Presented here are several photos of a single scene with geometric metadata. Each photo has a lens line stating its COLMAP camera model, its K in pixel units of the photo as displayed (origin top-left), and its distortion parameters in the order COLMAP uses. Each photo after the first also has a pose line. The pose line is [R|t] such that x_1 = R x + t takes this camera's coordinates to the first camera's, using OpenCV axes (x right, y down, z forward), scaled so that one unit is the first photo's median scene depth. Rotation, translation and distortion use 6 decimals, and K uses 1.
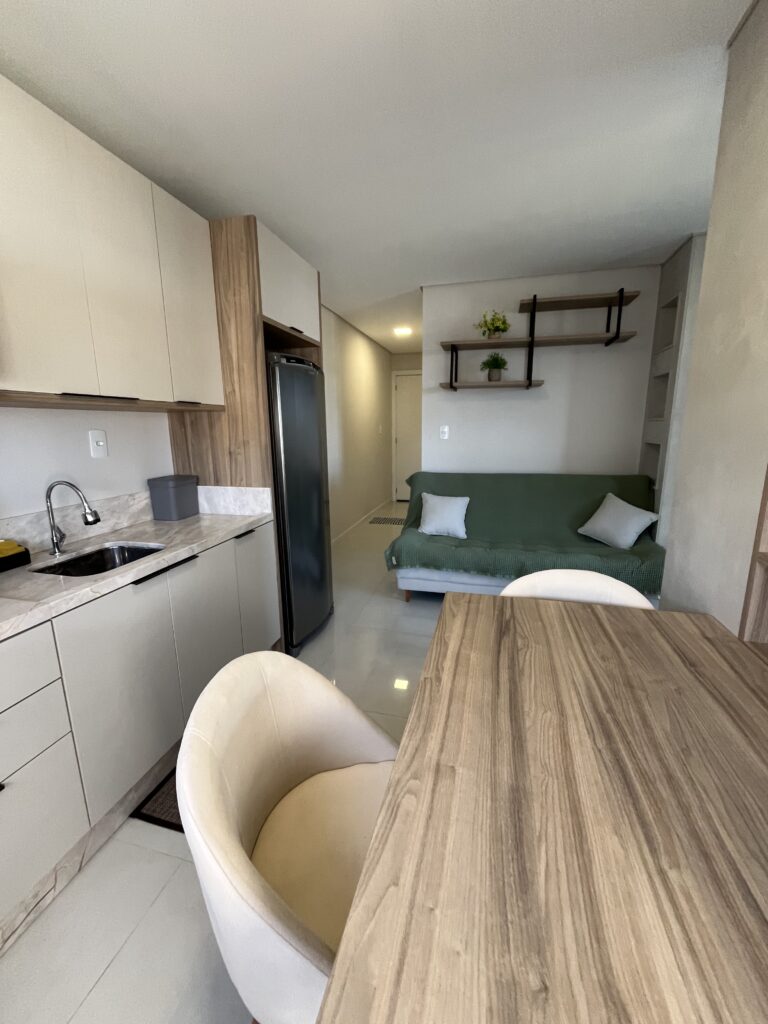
lens RADIAL K [[417.4, 0, 383.7], [0, 417.4, 510.0], [0, 0, 1]] dist [-0.000941, -0.000233]
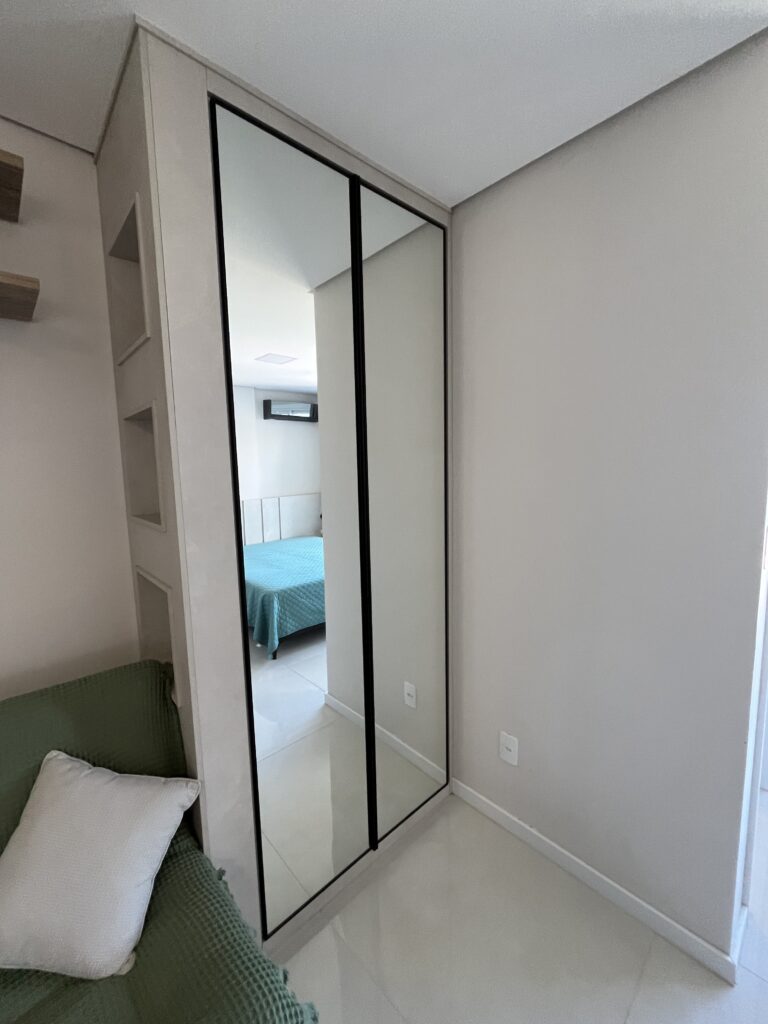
lens RADIAL K [[417.4, 0, 382.7], [0, 417.4, 511.8], [0, 0, 1]] dist [-0.000941, -0.000233]
pose [[0.532395, -0.101251, 0.840419, 0.297725], [0.191708, 0.981447, -0.003202, -0.123819], [-0.824502, 0.162820, 0.541928, 0.404707]]
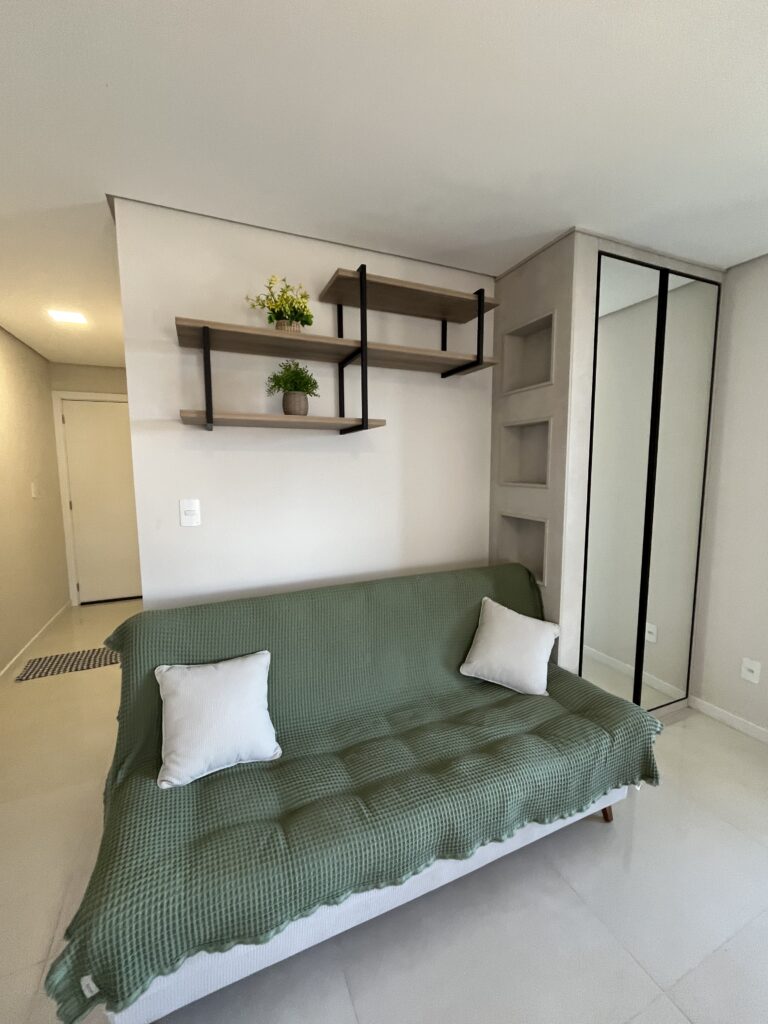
lens RADIAL K [[417.4, 0, 383.7], [0, 417.4, 511.0], [0, 0, 1]] dist [-0.000941, -0.000233]
pose [[0.783662, -0.062586, 0.618027, 0.018031], [0.122288, 0.990986, -0.054707, -0.111013], [-0.609032, 0.118449, 0.784251, 0.402879]]
